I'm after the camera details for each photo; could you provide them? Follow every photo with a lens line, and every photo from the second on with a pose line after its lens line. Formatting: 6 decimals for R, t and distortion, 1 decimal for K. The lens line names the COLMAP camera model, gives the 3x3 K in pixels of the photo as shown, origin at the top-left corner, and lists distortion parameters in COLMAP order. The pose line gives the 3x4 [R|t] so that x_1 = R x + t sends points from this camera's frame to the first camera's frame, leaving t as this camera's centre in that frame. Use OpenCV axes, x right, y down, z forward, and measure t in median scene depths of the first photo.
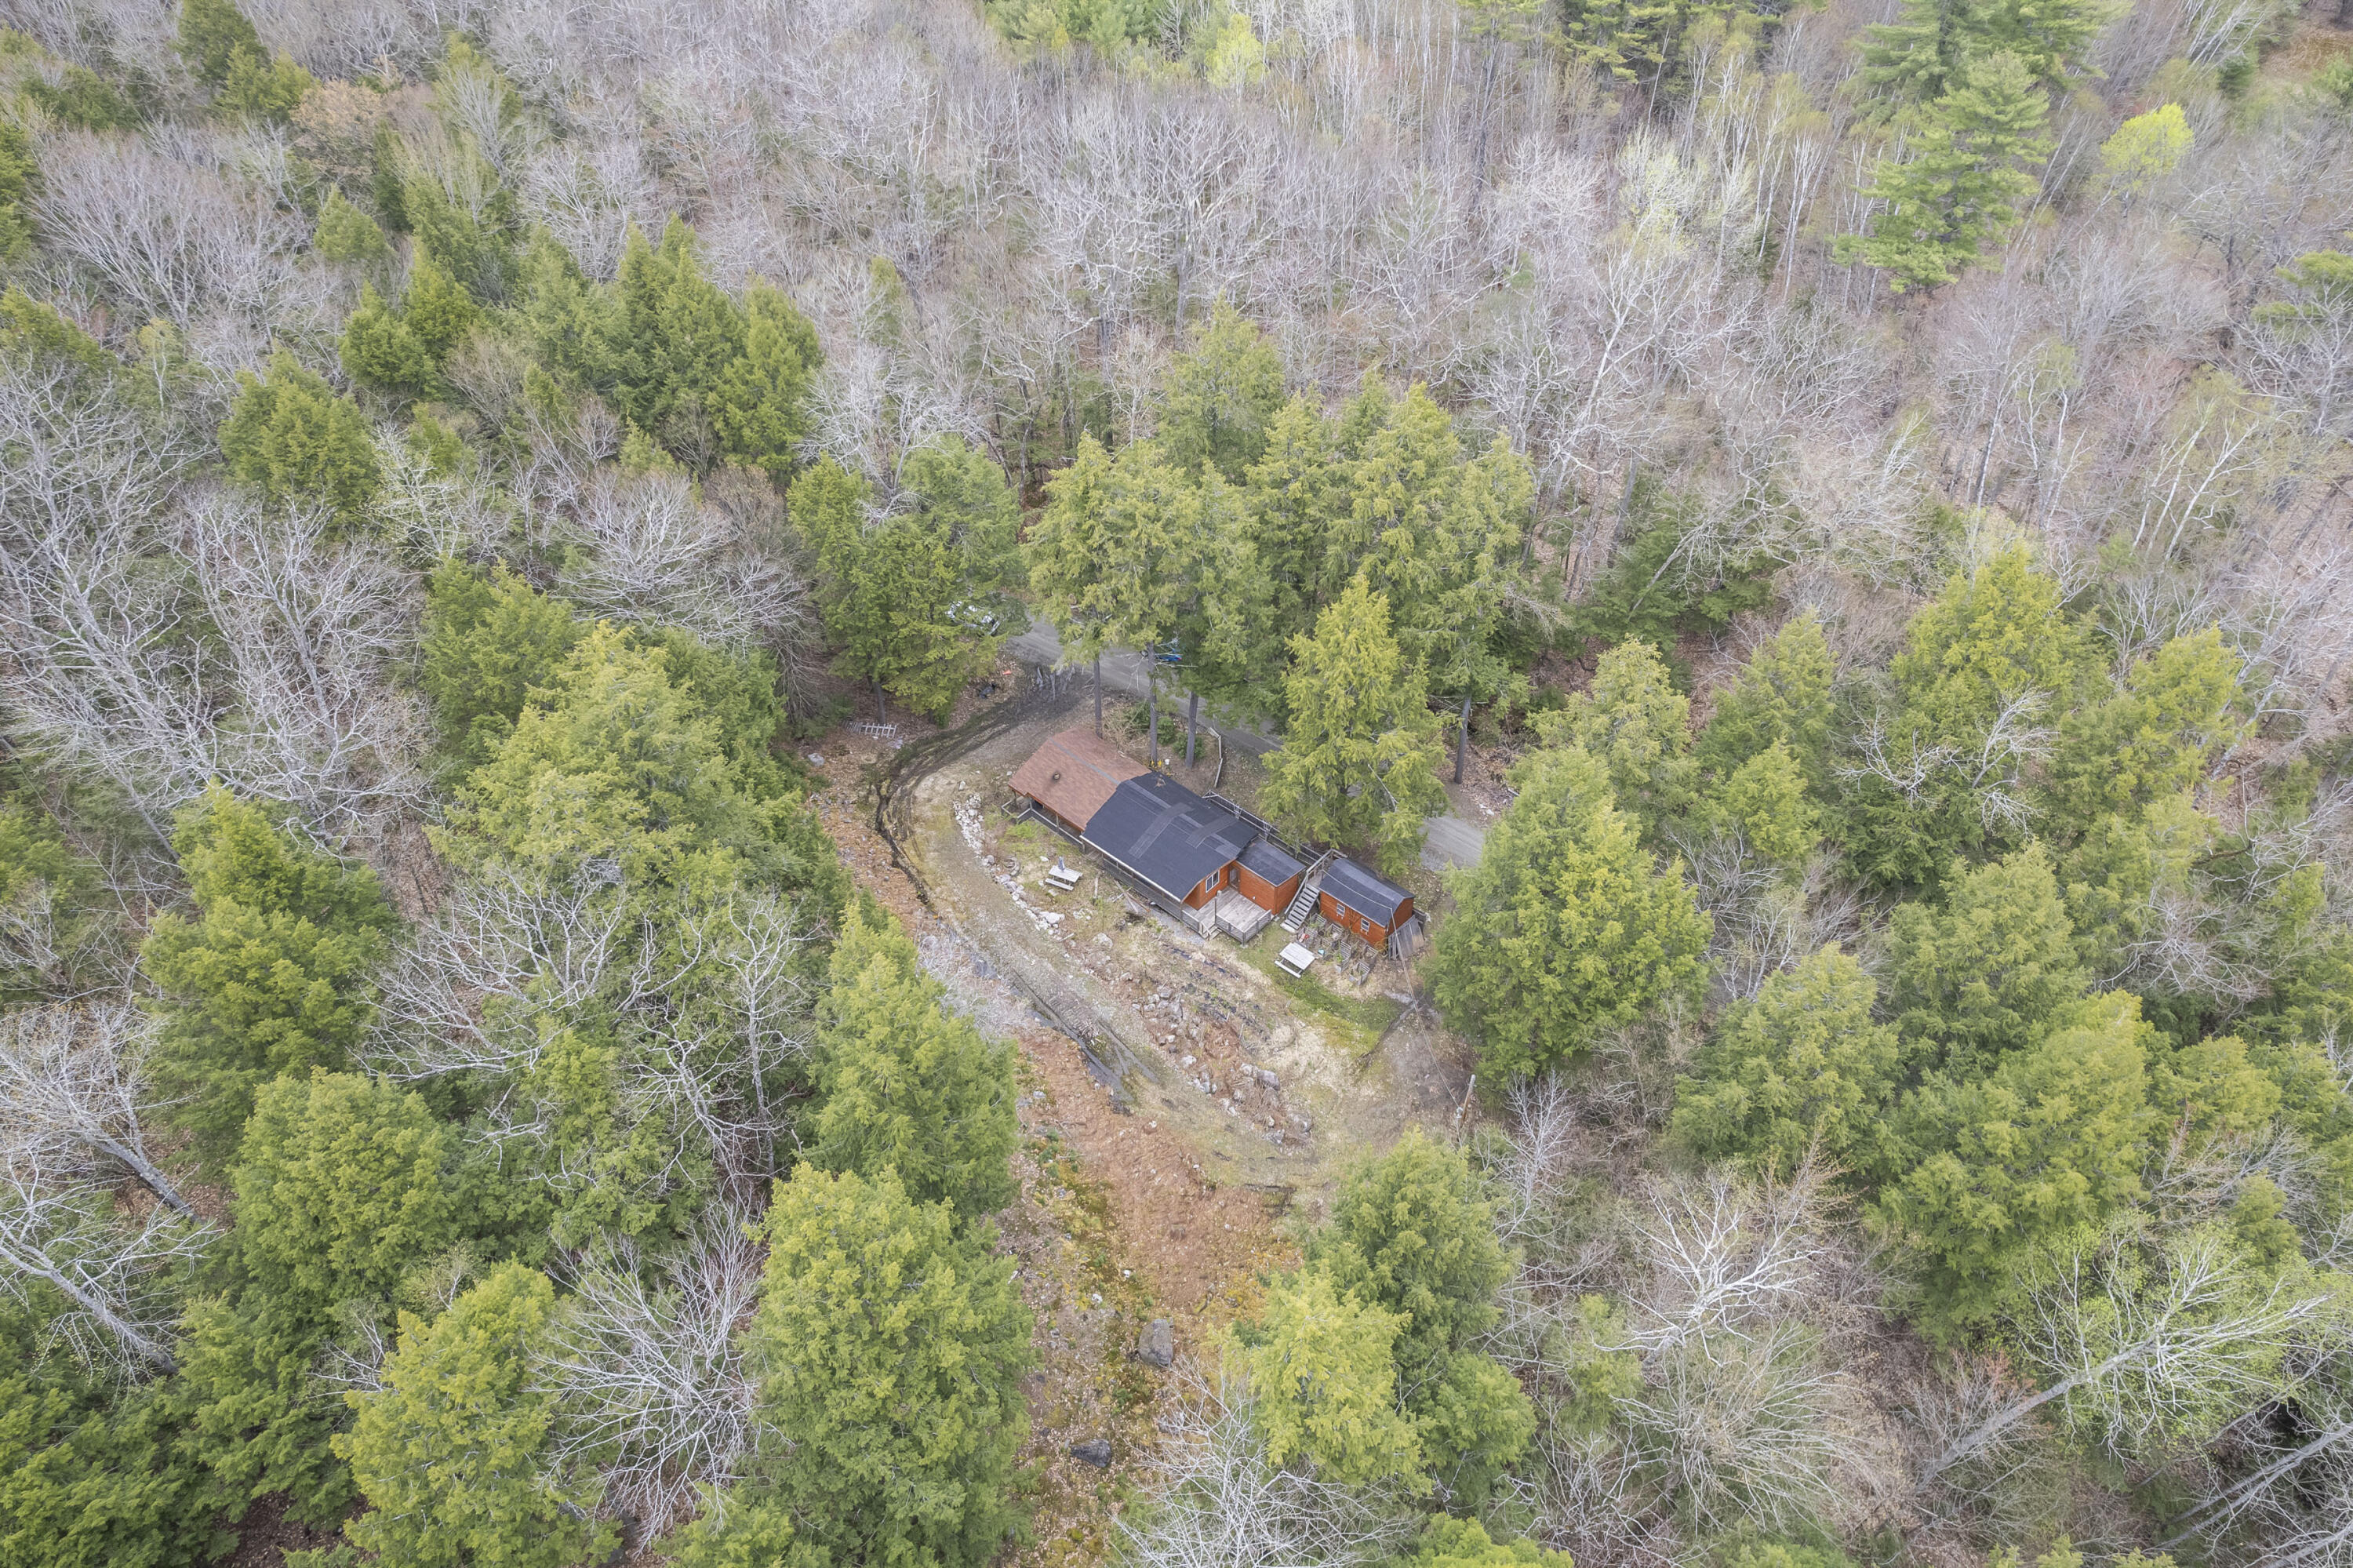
lens RADIAL K [[1523.8, 0, 1178.1], [0, 1523.8, 784.1], [0, 0, 1]] dist [-0.062684, 0.059842]
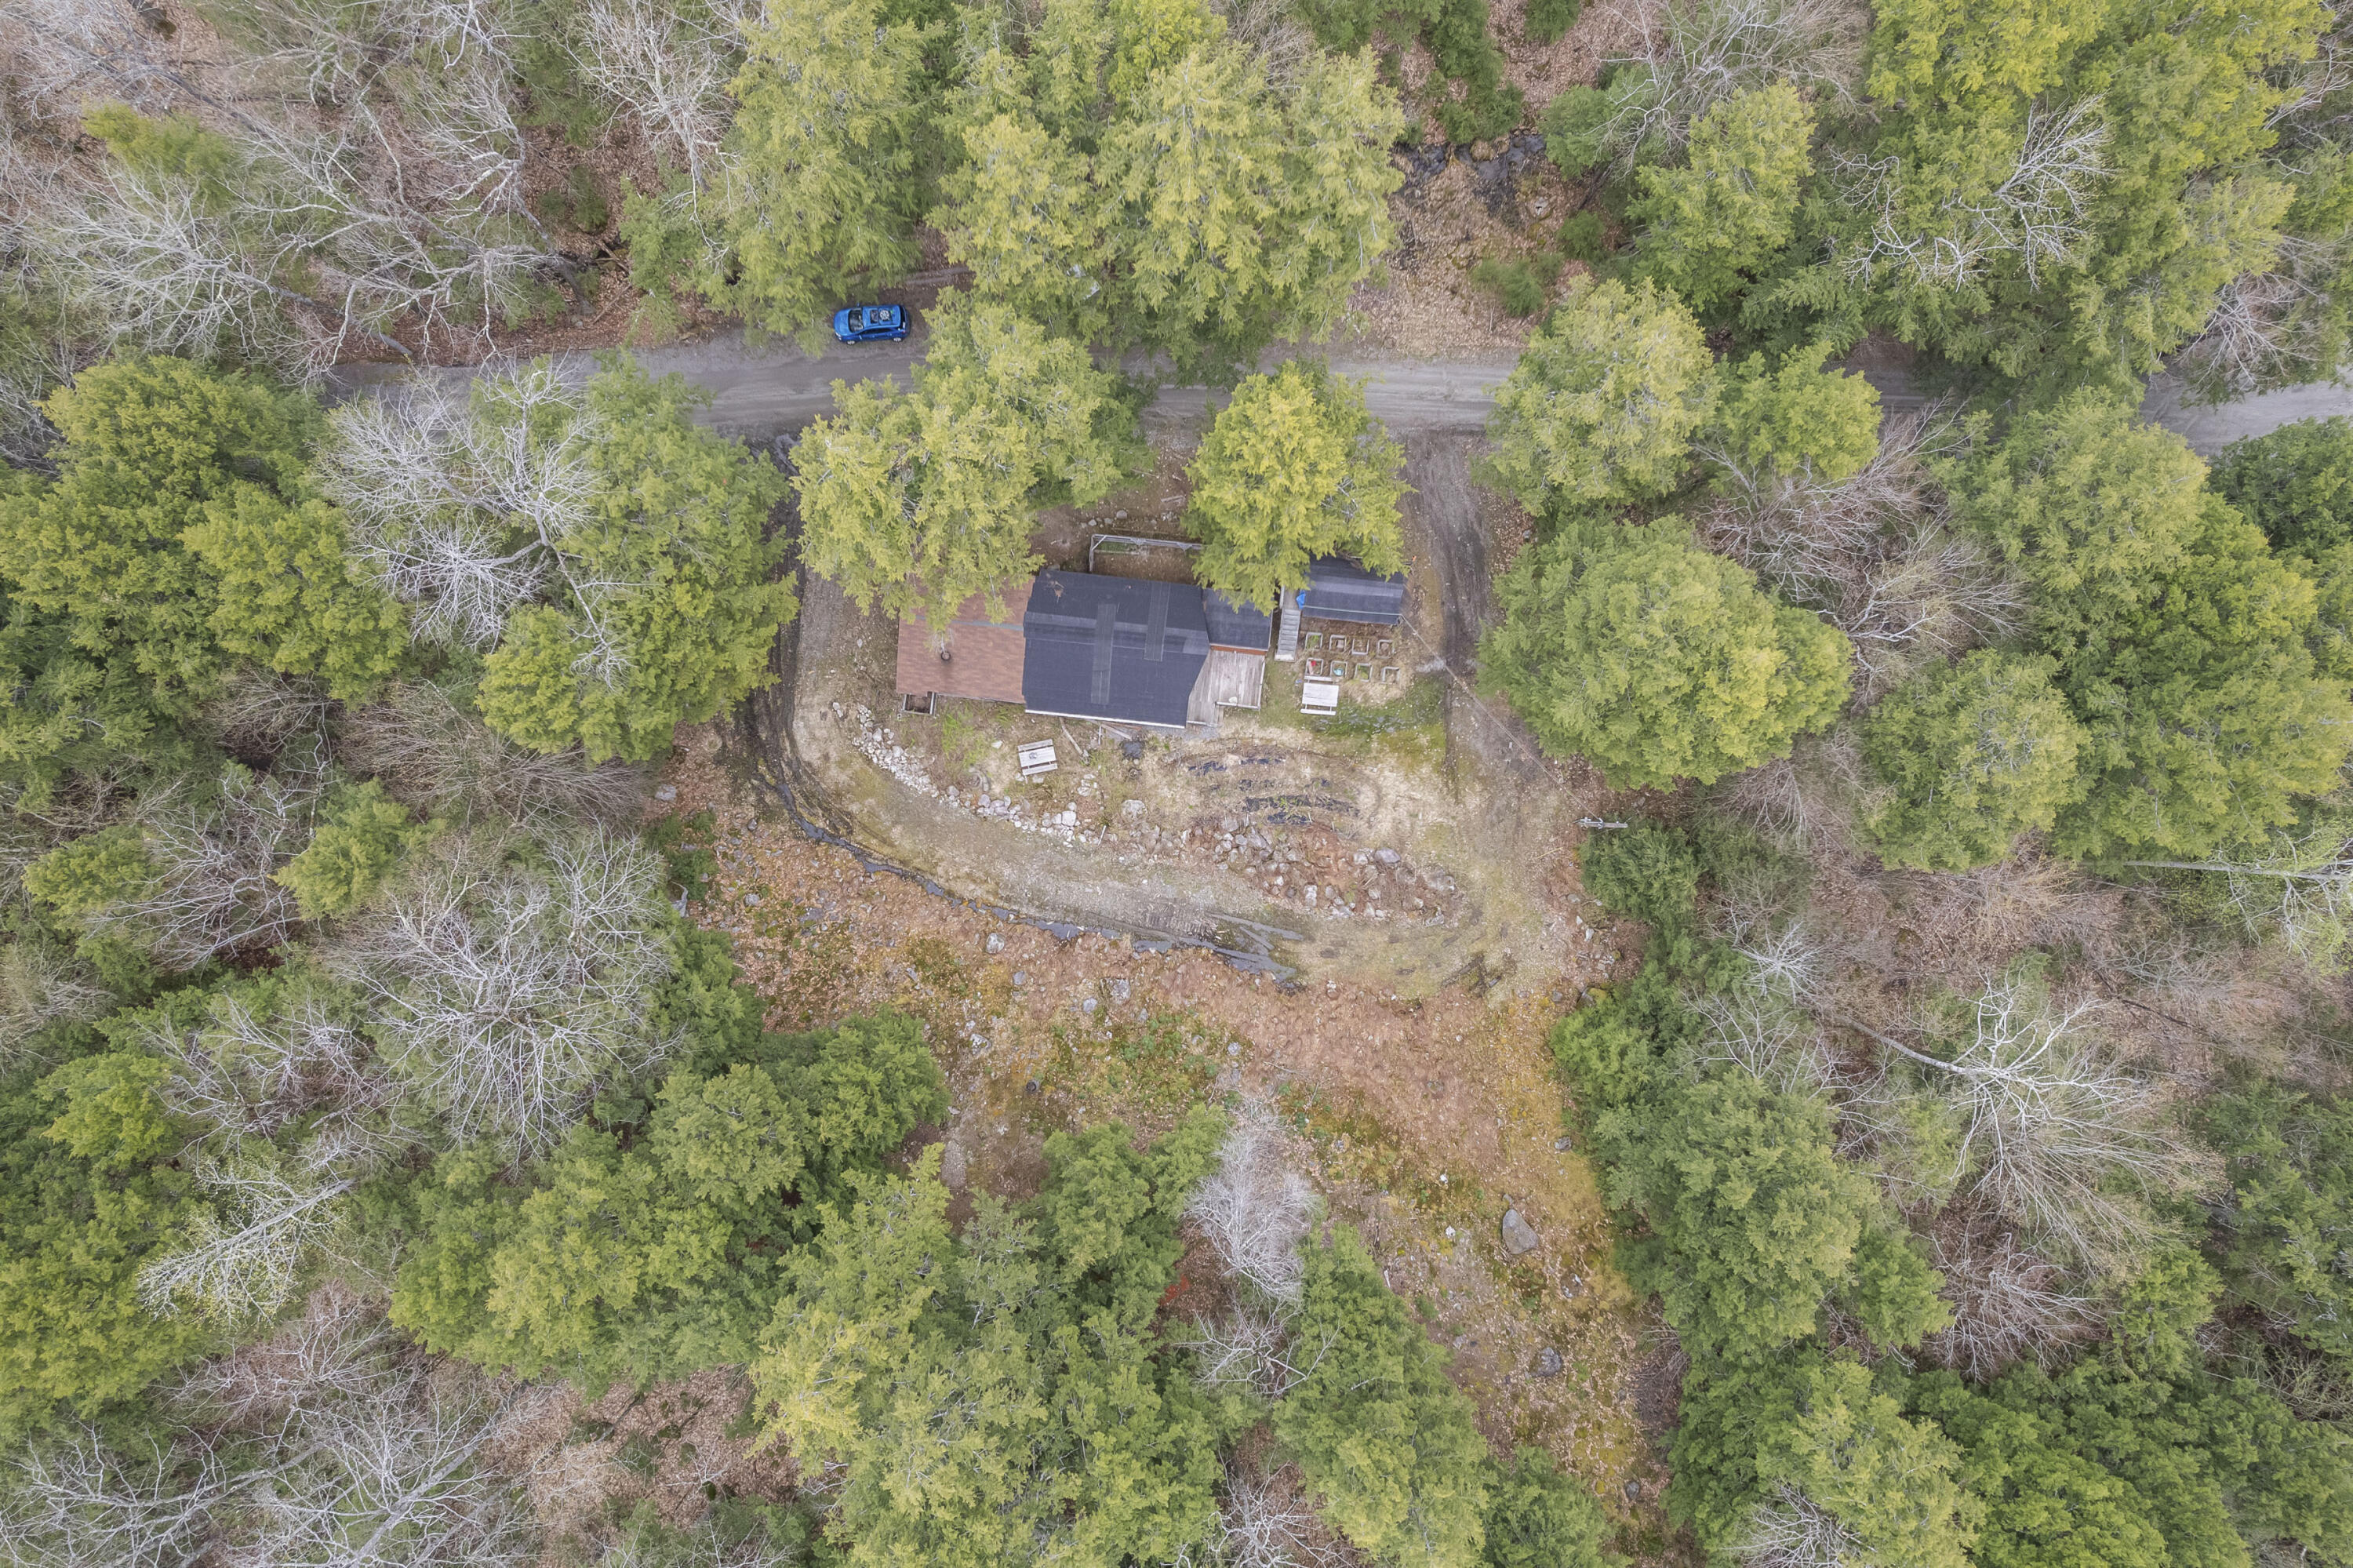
lens RADIAL K [[1523.8, 0, 1175.6], [0, 1523.8, 784.7], [0, 0, 1]] dist [-0.062684, 0.059842]
pose [[0.818578, -0.574060, 0.019634, -0.039278], [0.401251, 0.595952, 0.695586, -0.513909], [-0.411008, -0.561513, 0.718175, 0.368297]]
